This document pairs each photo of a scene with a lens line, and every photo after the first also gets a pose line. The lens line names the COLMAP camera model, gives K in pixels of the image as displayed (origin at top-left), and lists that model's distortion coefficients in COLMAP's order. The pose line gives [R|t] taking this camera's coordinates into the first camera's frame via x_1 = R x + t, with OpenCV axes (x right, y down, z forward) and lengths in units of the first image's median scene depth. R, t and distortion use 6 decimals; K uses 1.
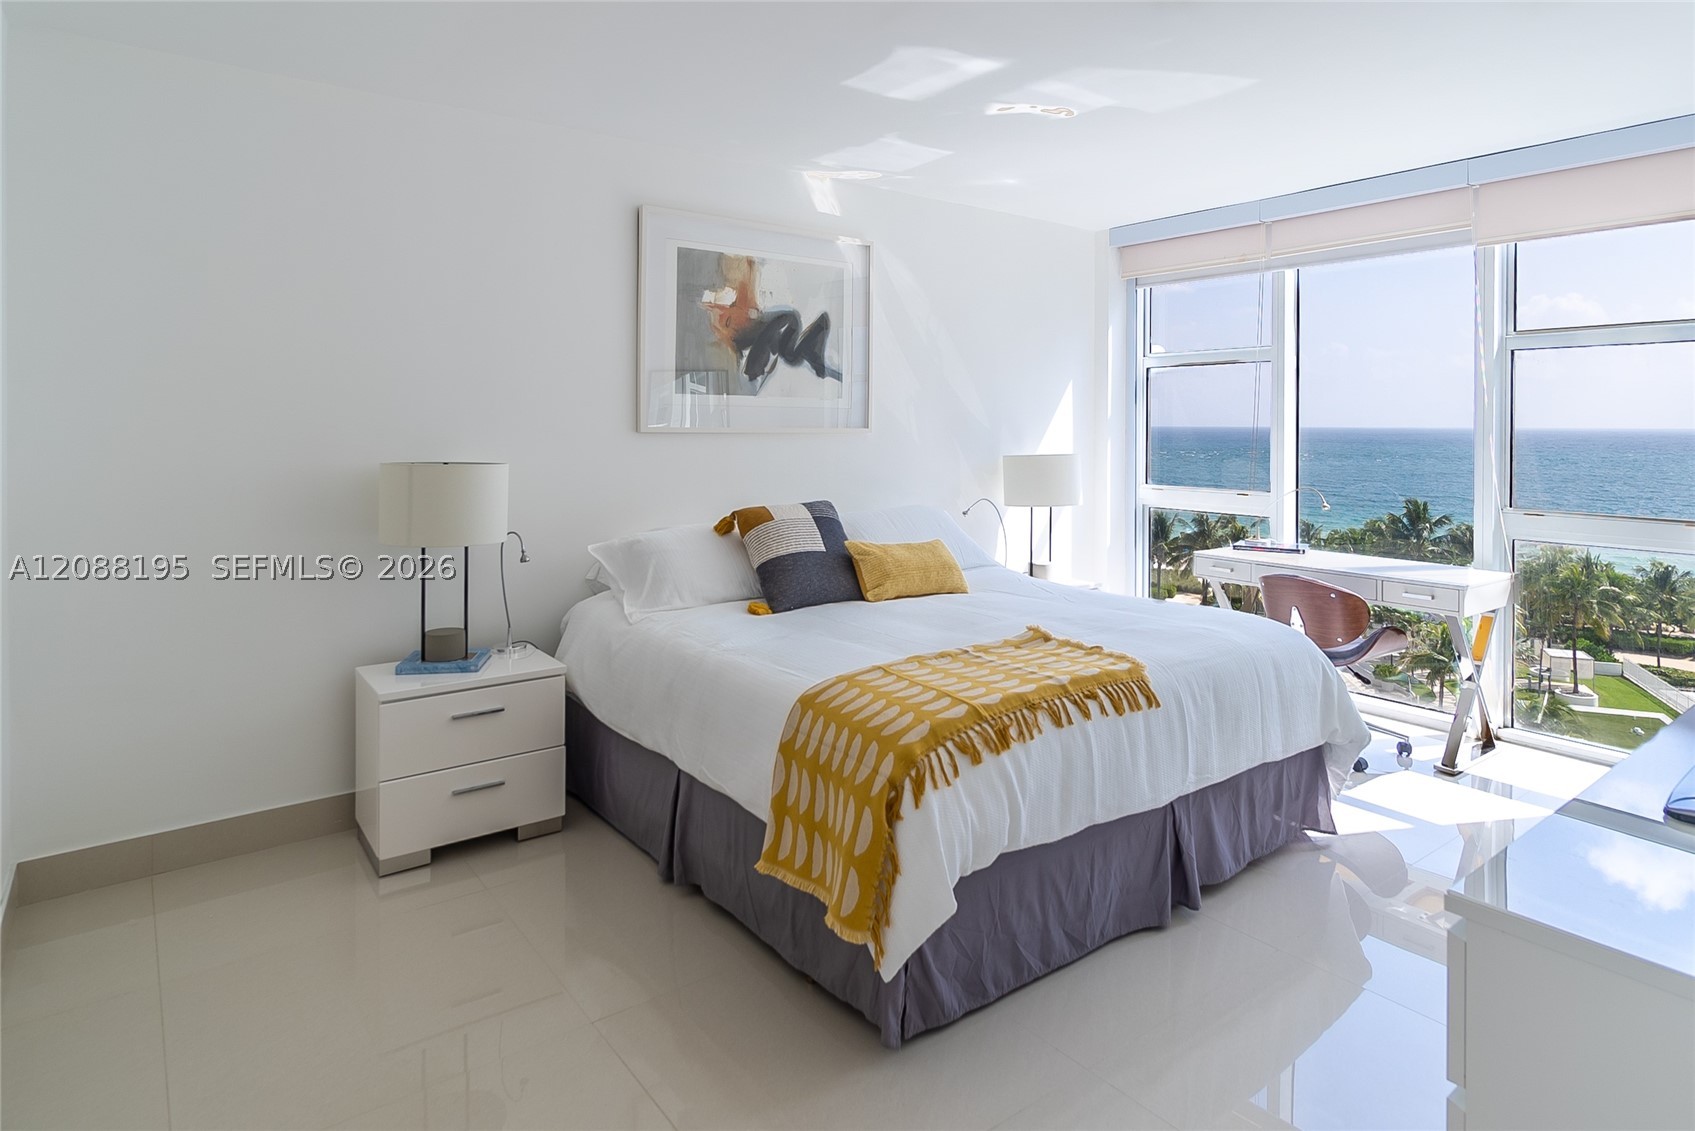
lens RADIAL K [[944.7, 0, 842.8], [0, 944.7, 442.0], [0, 0, 1]] dist [-0.000175, 0.000172]
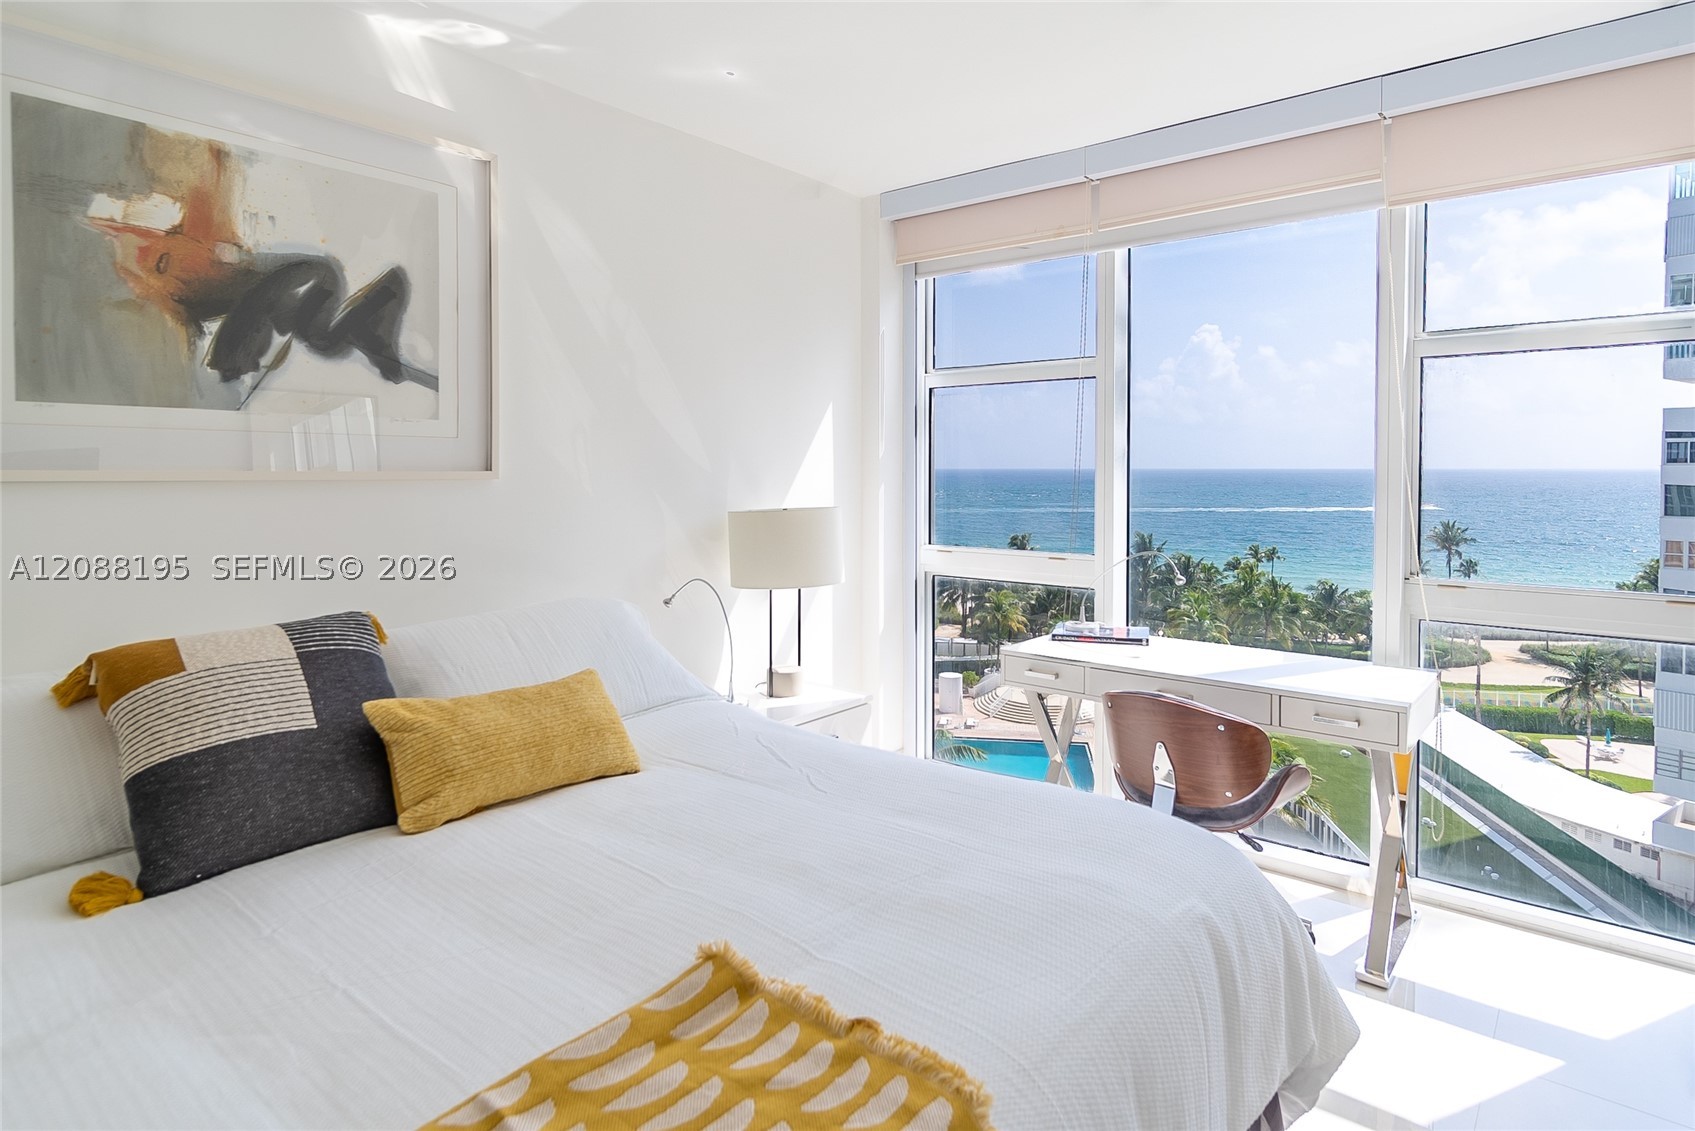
lens RADIAL K [[912.1, 0, 840.9], [0, 912.1, 495.6], [0, 0, 1]] dist [0.000473, 0.000651]
pose [[0.972704, -0.010369, 0.231819, 0.116241], [0.007787, 0.999897, 0.012049, -0.004732], [-0.231920, -0.009915, 0.972684, 0.425228]]
